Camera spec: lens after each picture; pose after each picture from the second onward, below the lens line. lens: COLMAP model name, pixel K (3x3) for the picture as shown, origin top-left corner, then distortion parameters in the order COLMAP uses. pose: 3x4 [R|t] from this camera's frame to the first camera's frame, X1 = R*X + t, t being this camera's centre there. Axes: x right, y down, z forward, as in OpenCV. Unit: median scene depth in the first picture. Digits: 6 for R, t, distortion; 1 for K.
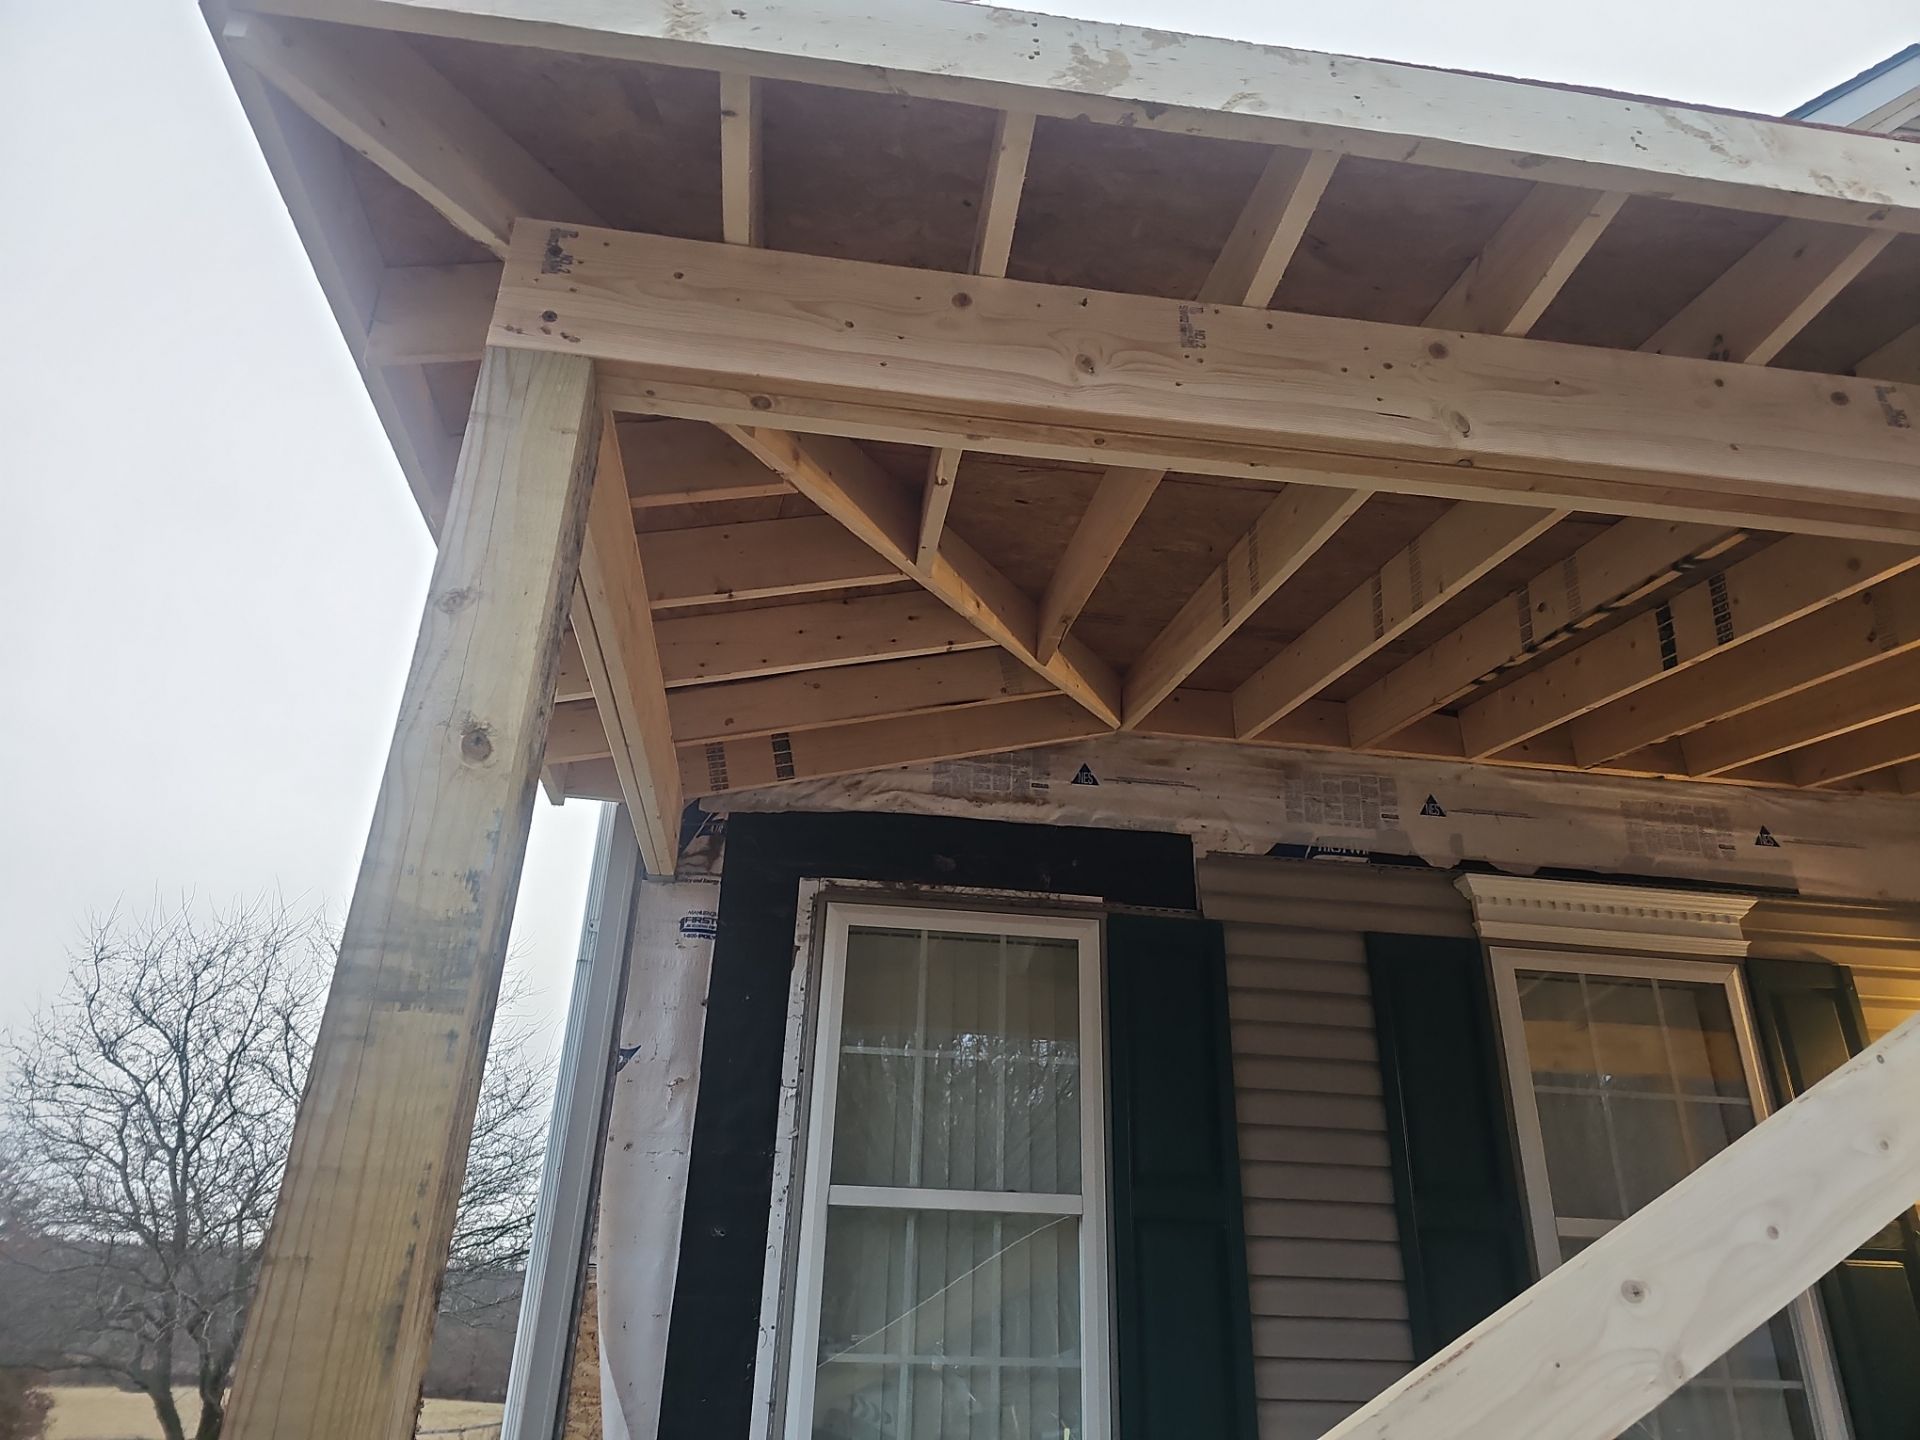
lens RADIAL K [[1229.6, 0, 960.6], [0, 1229.6, 686.5], [0, 0, 1]] dist [0.004135, 0.001289]
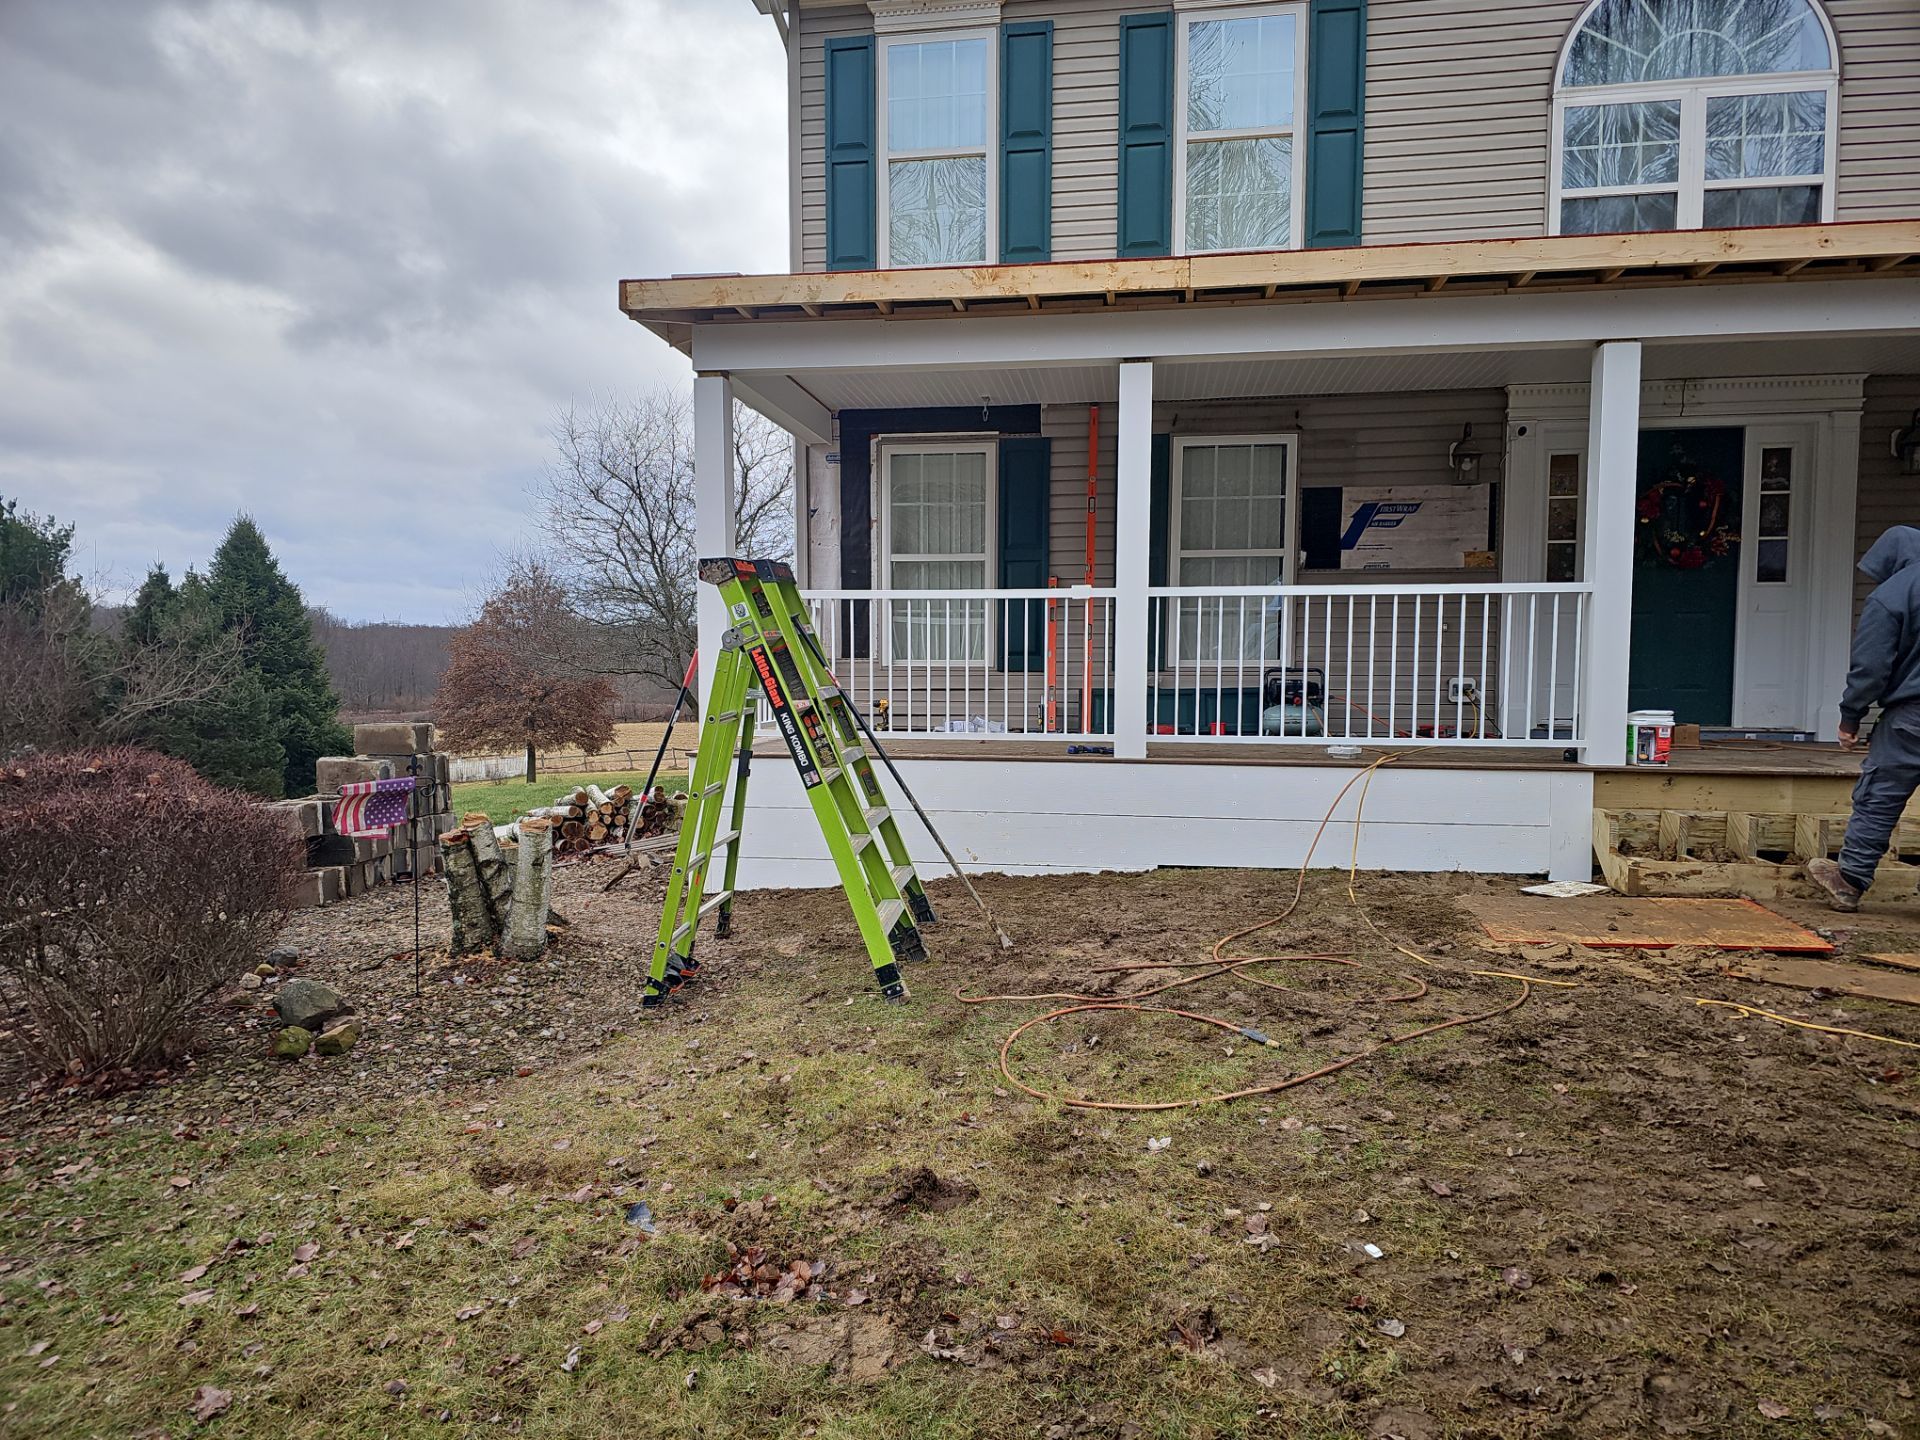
lens RADIAL K [[1263.6, 0, 960.0], [0, 1263.6, 720.0], [0, 0, 1]] dist [0.034444, 0.000957]
pose [[0.956739, -0.011765, -0.290709, 0.217055], [0.152853, 0.870507, 0.467817, -0.141973], [0.247560, -0.492015, 0.834647, -0.374226]]
